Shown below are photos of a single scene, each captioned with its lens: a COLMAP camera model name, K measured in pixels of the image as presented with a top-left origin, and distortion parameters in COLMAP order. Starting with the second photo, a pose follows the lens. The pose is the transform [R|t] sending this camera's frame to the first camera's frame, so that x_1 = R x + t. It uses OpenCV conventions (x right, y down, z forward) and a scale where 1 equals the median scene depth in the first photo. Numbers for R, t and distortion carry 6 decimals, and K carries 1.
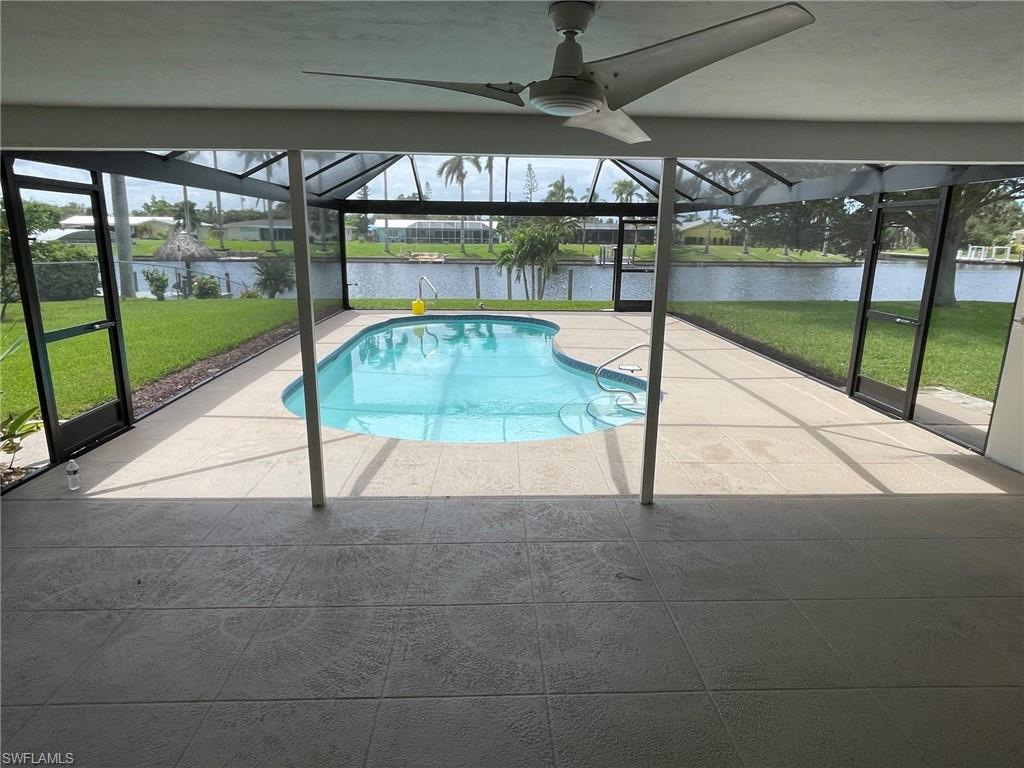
lens RADIAL K [[619.1, 0, 514.9], [0, 619.1, 391.6], [0, 0, 1]] dist [-0.007845, -0.002890]
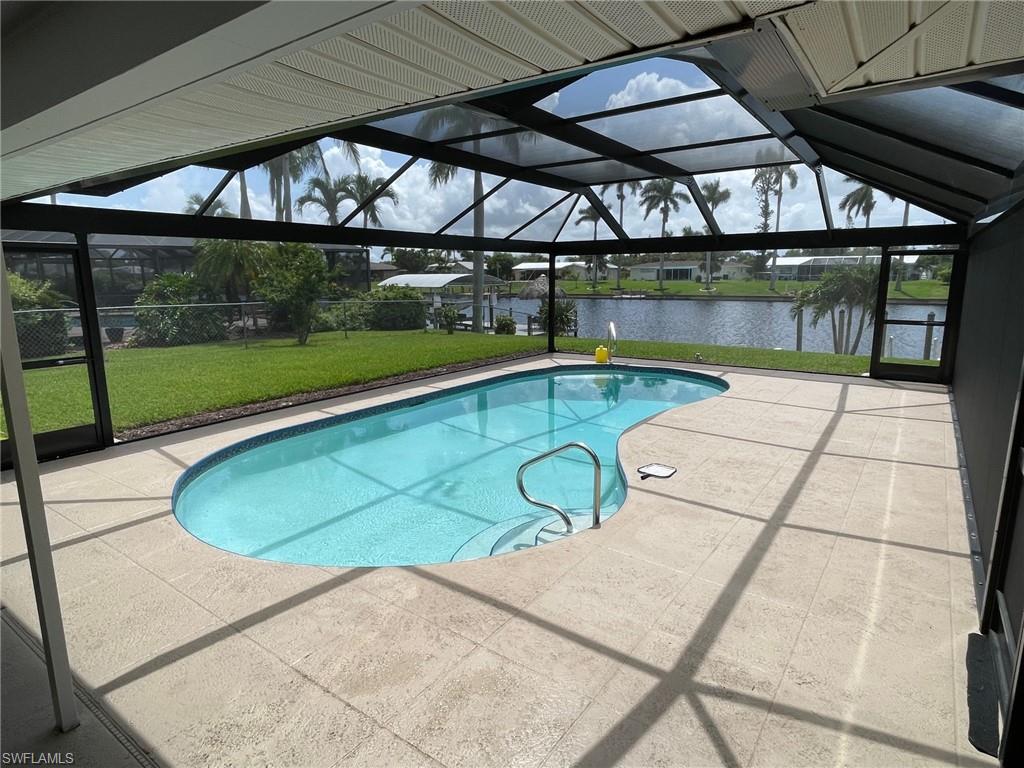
lens RADIAL K [[581.7, 0, 512.8], [0, 581.7, 385.7], [0, 0, 1]] dist [0.001749, 0.000282]
pose [[0.793286, 0.097127, -0.601053, 0.368053], [-0.132256, 0.991111, -0.014397, -0.085031], [0.594311, 0.090914, 0.799080, 0.326263]]
